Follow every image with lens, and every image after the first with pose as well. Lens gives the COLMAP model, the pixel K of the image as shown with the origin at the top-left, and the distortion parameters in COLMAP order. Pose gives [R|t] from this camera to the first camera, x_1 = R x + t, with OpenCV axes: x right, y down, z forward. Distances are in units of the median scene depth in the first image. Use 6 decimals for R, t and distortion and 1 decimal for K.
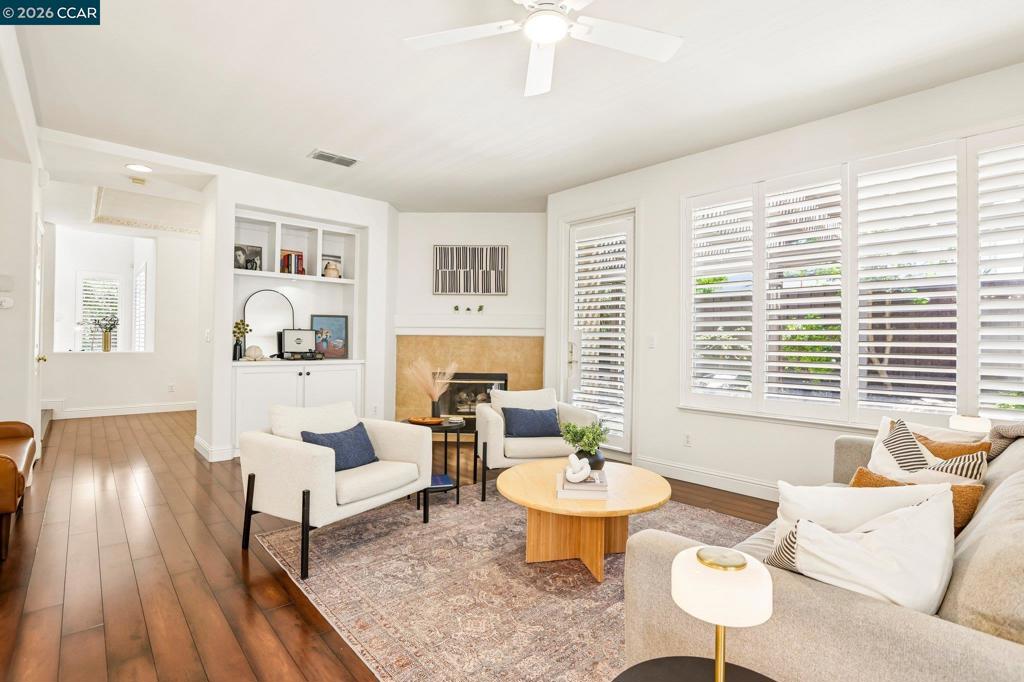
lens RADIAL K [[486.6, 0, 518.9], [0, 486.6, 337.3], [0, 0, 1]] dist [-0.027411, 0.001878]
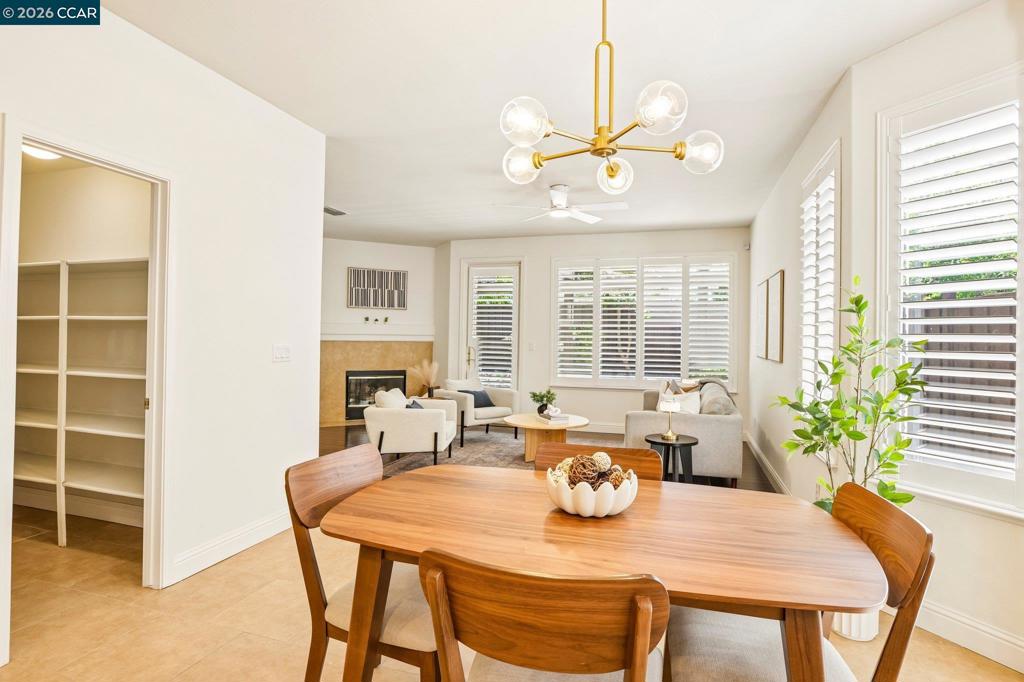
lens RADIAL K [[535.1, 0, 503.6], [0, 535.1, 340.1], [0, 0, 1]] dist [-0.038518, -0.000349]
pose [[0.871706, -0.002299, 0.490024, -0.495390], [-0.006078, 0.999861, 0.015504, -0.029190], [-0.489992, -0.016494, 0.871571, -0.367503]]
